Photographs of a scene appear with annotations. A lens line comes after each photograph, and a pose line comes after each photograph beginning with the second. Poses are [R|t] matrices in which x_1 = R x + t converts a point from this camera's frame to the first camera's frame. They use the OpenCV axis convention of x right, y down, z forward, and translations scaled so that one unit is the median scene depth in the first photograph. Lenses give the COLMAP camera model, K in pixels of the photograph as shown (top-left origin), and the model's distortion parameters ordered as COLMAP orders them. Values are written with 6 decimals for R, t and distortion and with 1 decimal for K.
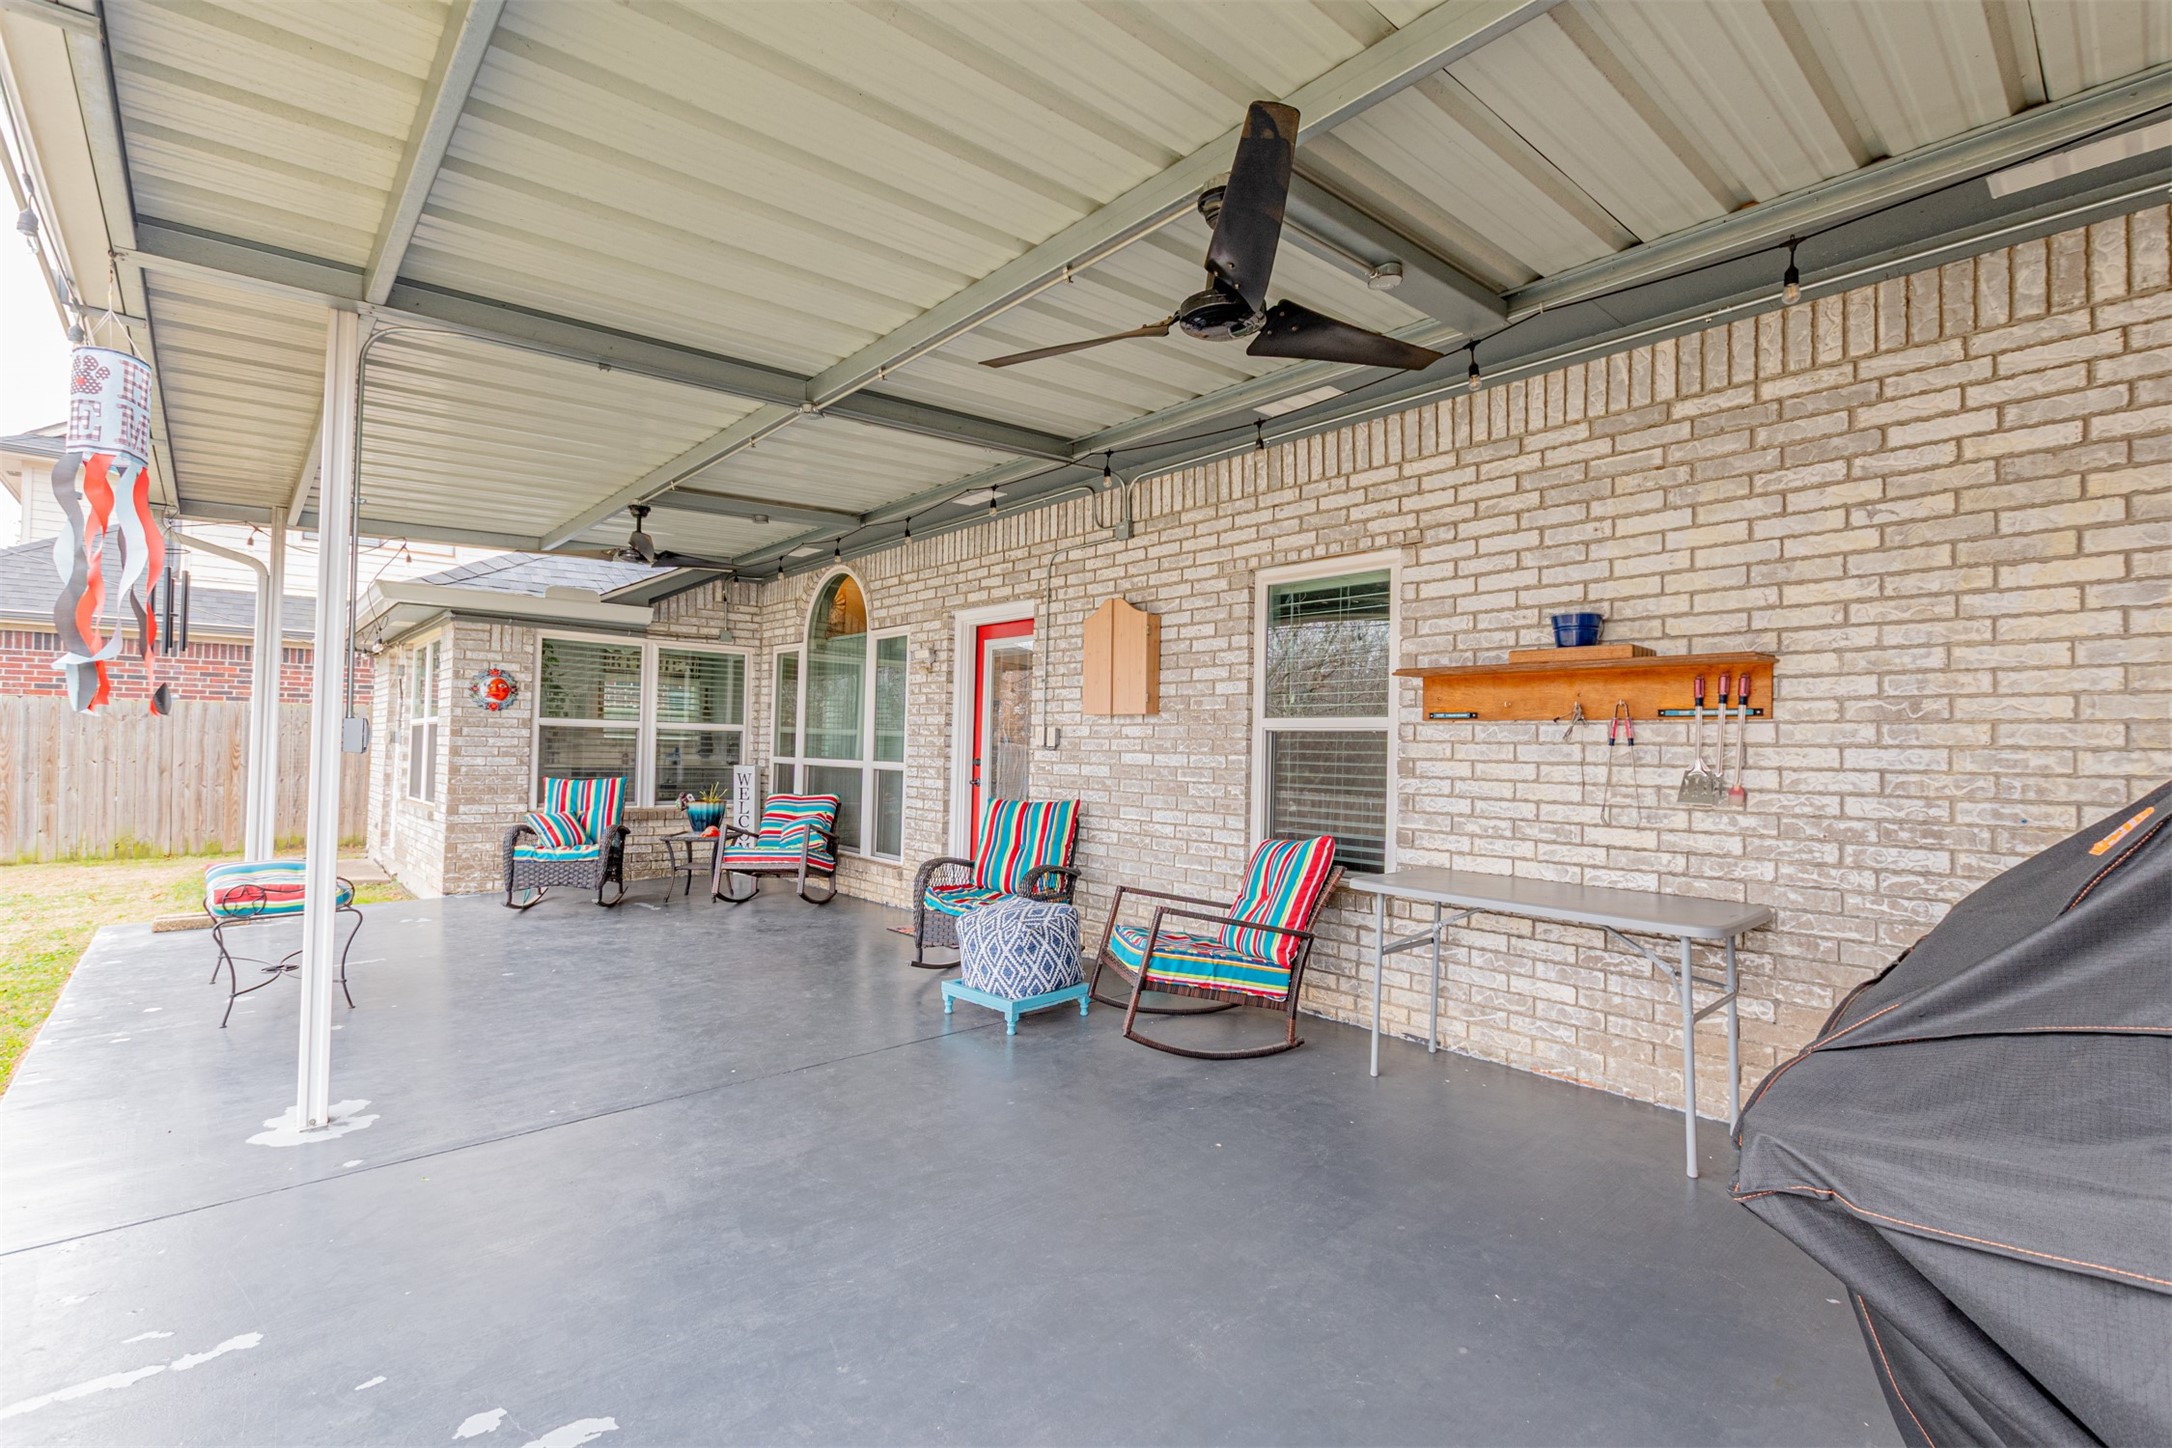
lens RADIAL K [[964.2, 0, 1127.2], [0, 964.2, 759.1], [0, 0, 1]] dist [0.006576, -0.001158]
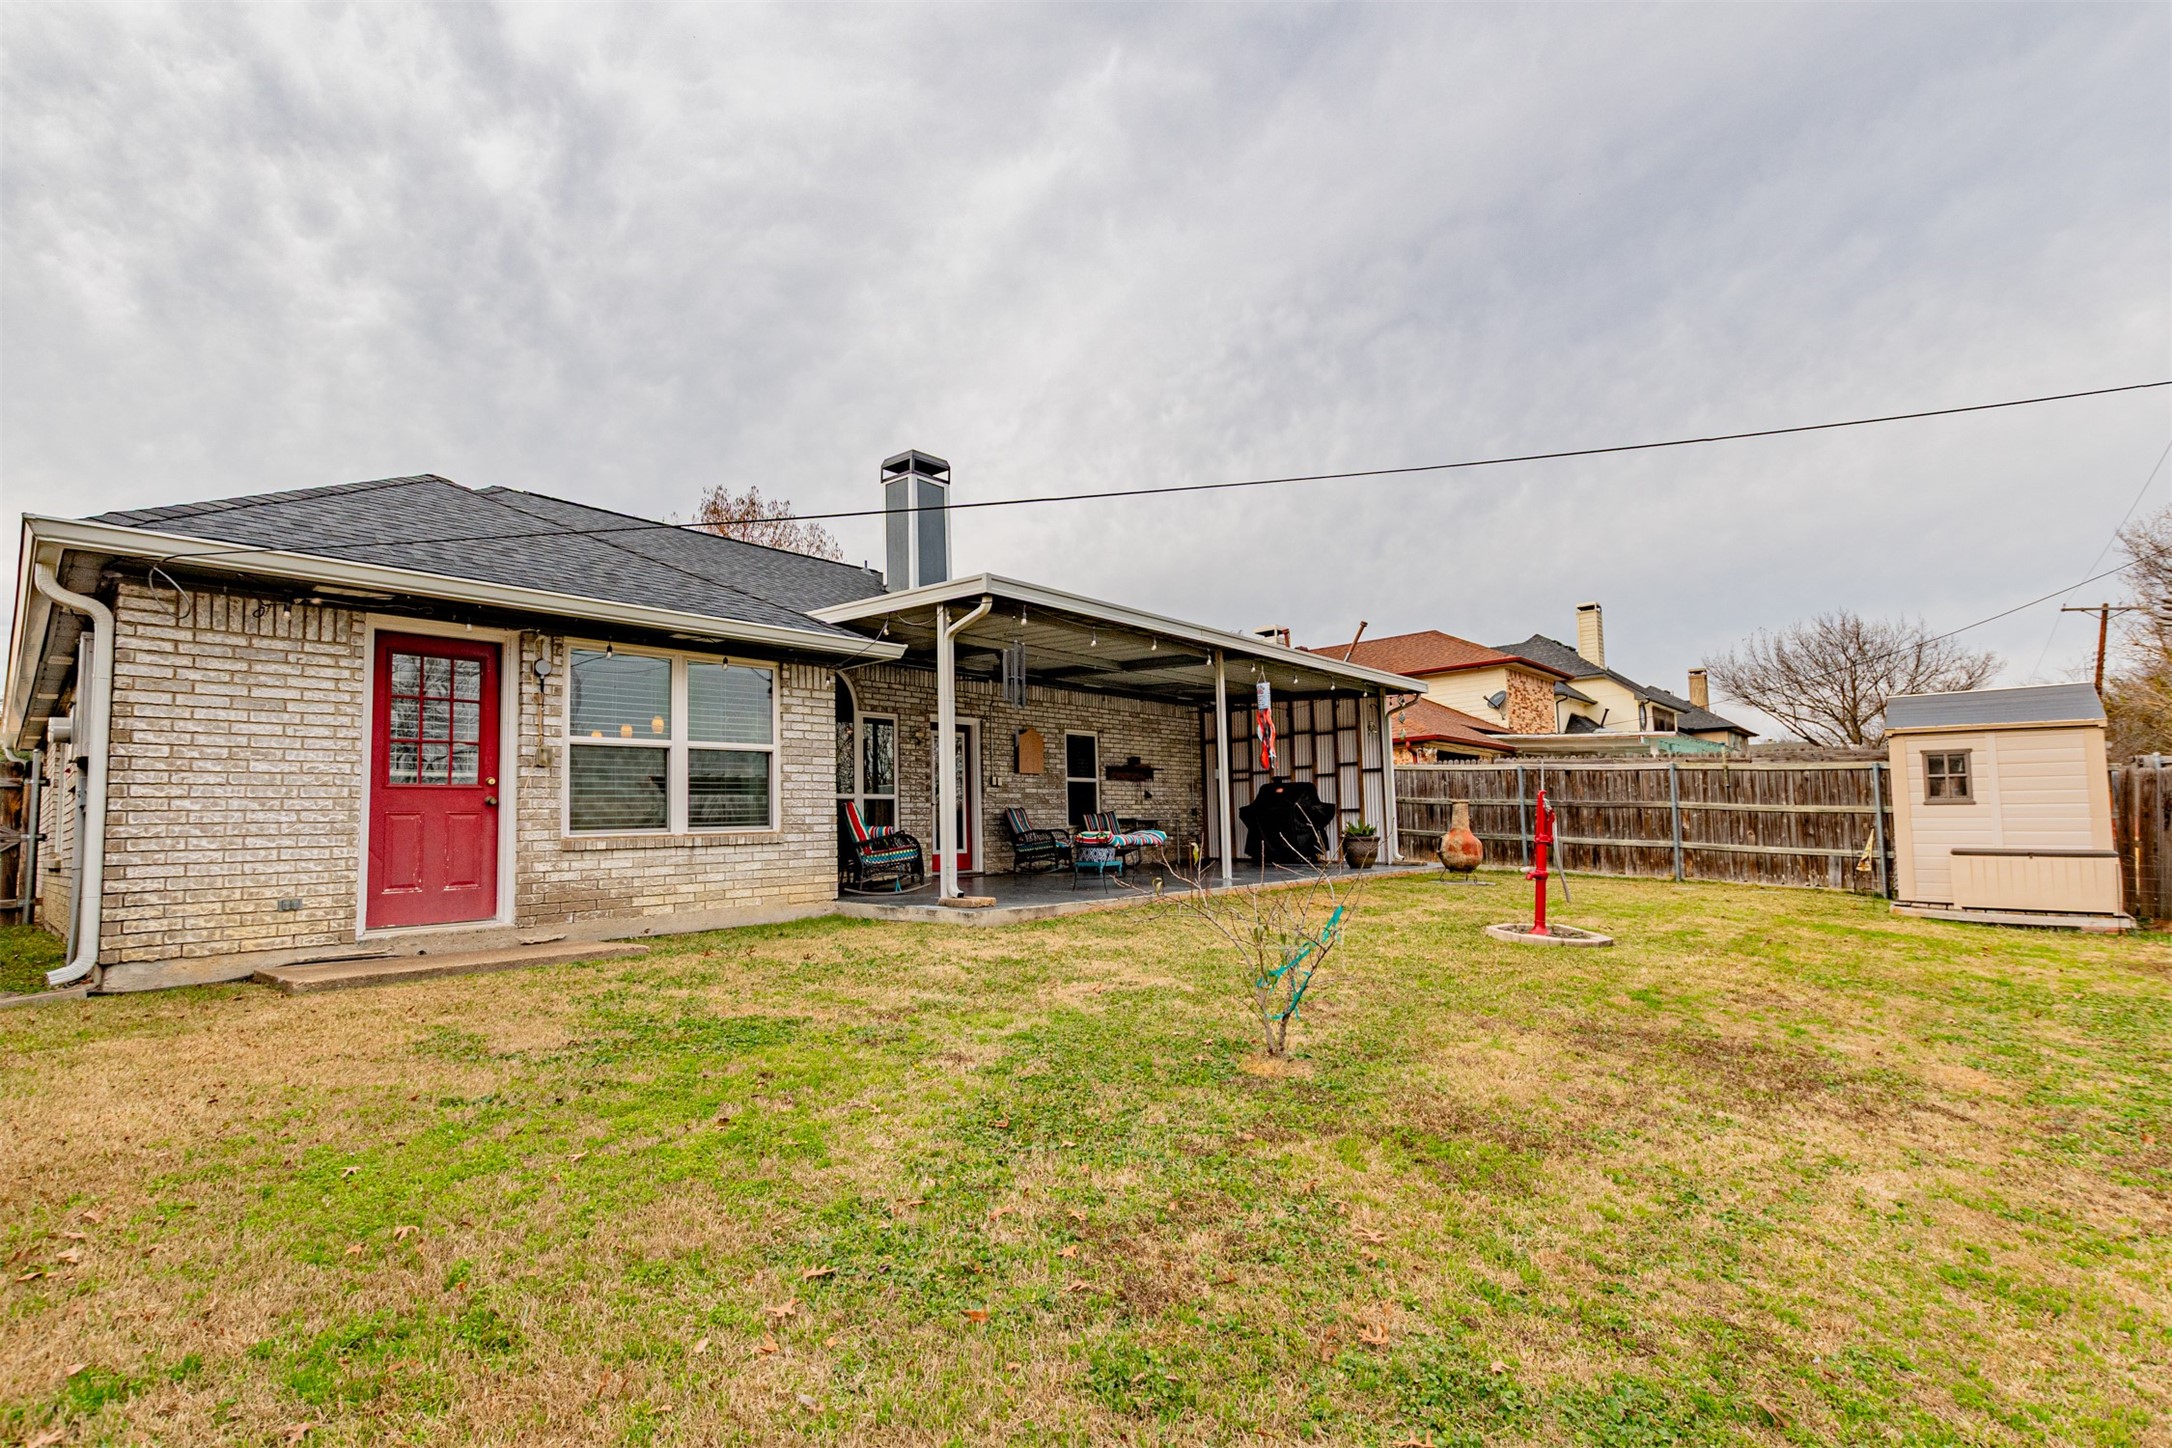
lens RADIAL K [[964.2, 0, 1079.9], [0, 964.2, 730.9], [0, 0, 1]] dist [0.006576, -0.001158]
pose [[-0.099652, 0.060691, 0.993170, -1.818624], [0.010729, 0.998146, -0.059919, -0.003180], [-0.994964, 0.004685, -0.100119, 0.788216]]
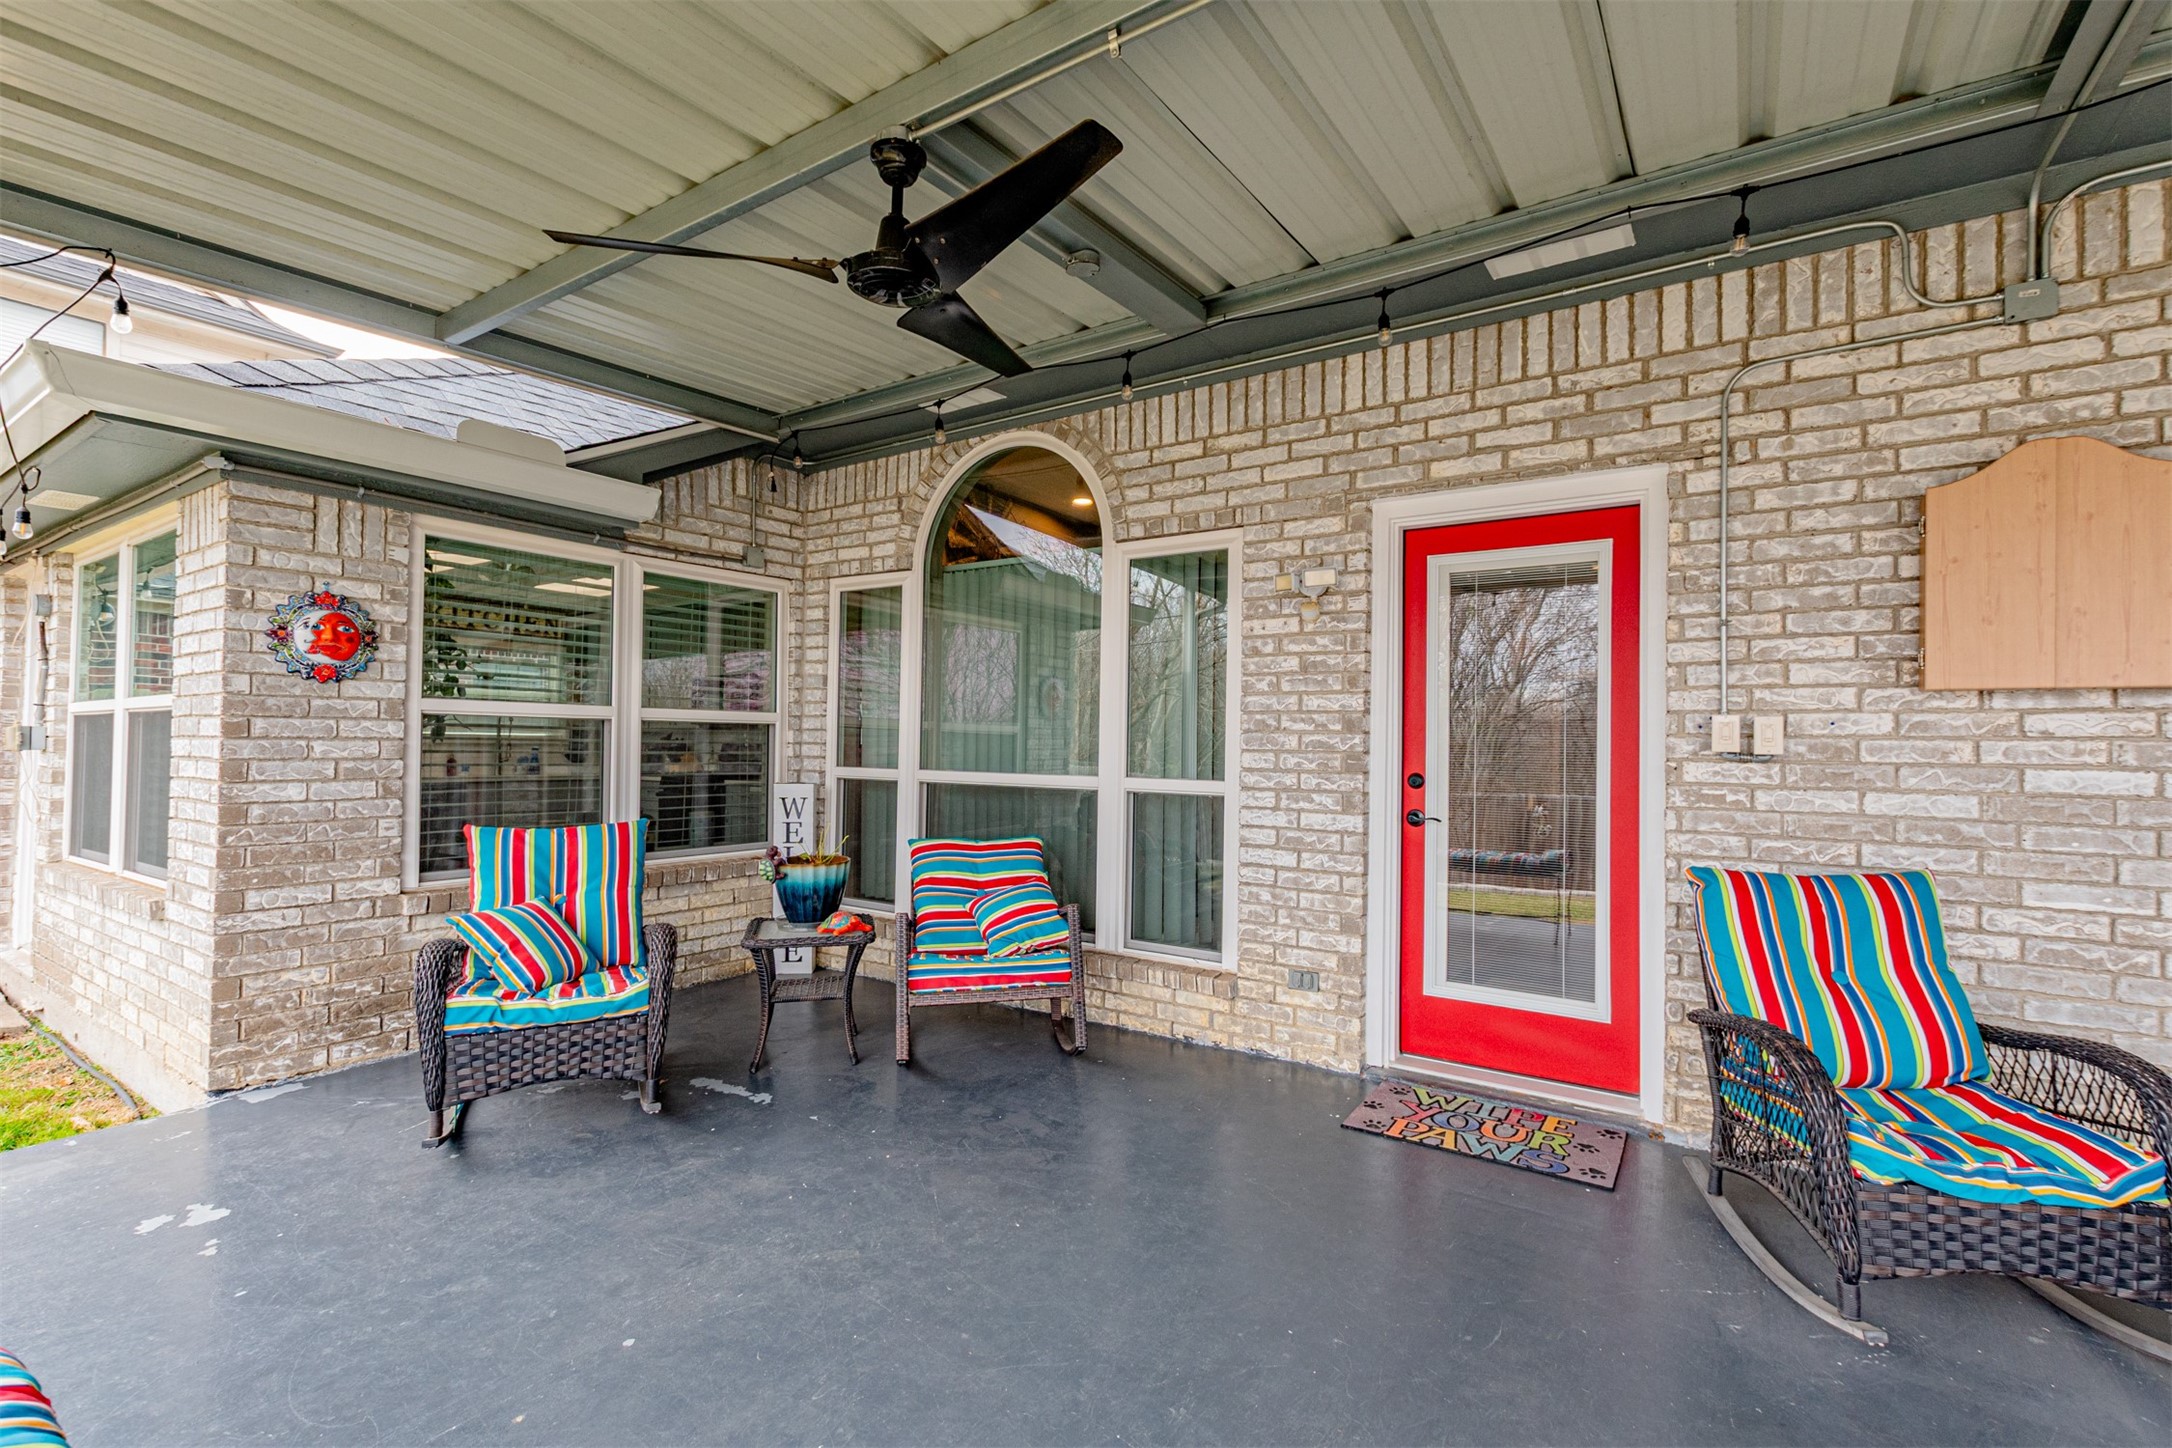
lens RADIAL K [[964.2, 0, 1096.4], [0, 964.2, 729.1], [0, 0, 1]] dist [0.006576, -0.001158]
pose [[0.973819, -0.012010, 0.227008, -0.397301], [0.013979, 0.999877, -0.007067, -0.021092], [-0.226896, 0.010055, 0.973867, 0.453802]]
